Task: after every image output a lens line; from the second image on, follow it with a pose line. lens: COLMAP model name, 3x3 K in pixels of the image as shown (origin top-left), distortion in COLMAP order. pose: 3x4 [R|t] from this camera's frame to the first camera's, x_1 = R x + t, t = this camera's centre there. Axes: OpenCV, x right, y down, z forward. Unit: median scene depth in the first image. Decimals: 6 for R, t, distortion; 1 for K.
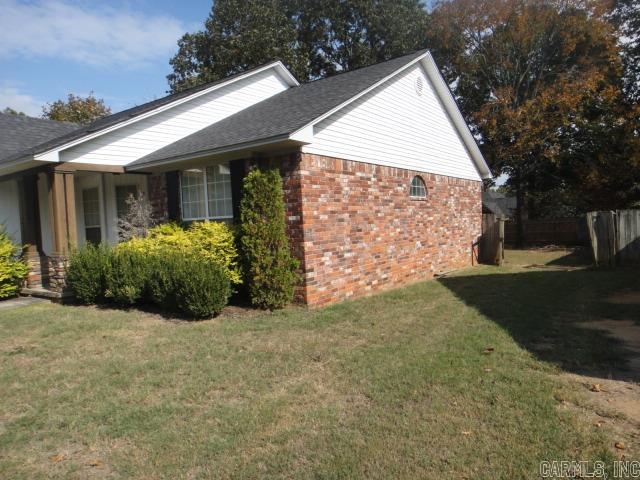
lens RADIAL K [[433.7, 0, 319.9], [0, 433.7, 240.2], [0, 0, 1]] dist [0.003265, -0.008440]
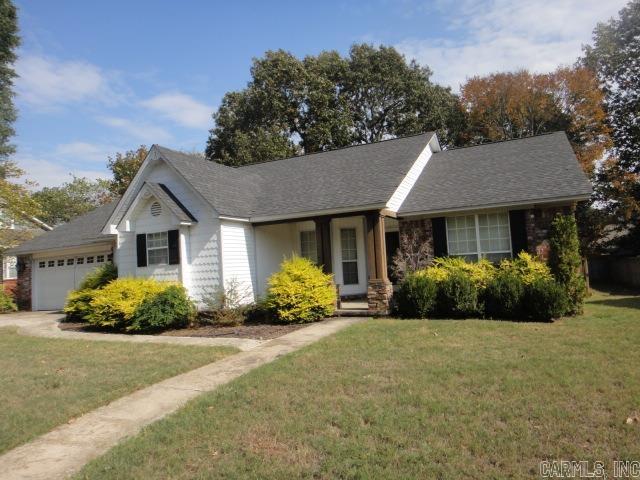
lens RADIAL K [[433.7, 0, 319.9], [0, 433.7, 239.8], [0, 0, 1]] dist [0.003265, -0.008440]
pose [[0.981790, -0.001012, 0.189967, -0.932852], [0.022616, 0.993497, -0.111591, 0.048111], [-0.188618, 0.113855, 0.975428, -0.212293]]
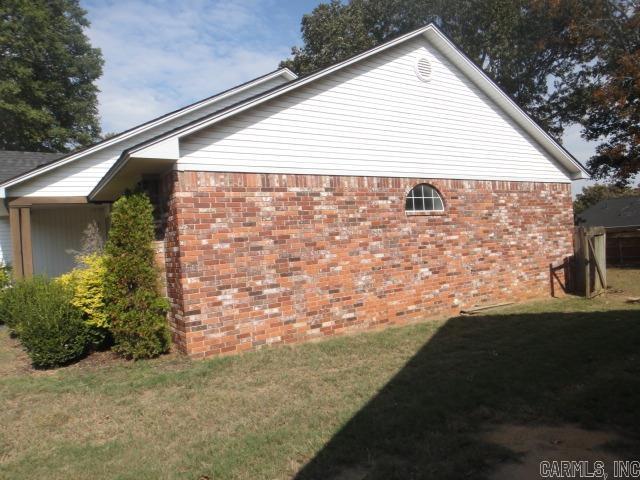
lens RADIAL K [[433.7, 0, 320.0], [0, 433.7, 238.7], [0, 0, 1]] dist [0.003265, -0.008440]
pose [[0.932183, -0.023318, -0.361237, 0.414451], [0.011552, 0.999331, -0.034696, -0.032047], [0.361804, 0.028170, 0.931828, 0.263636]]
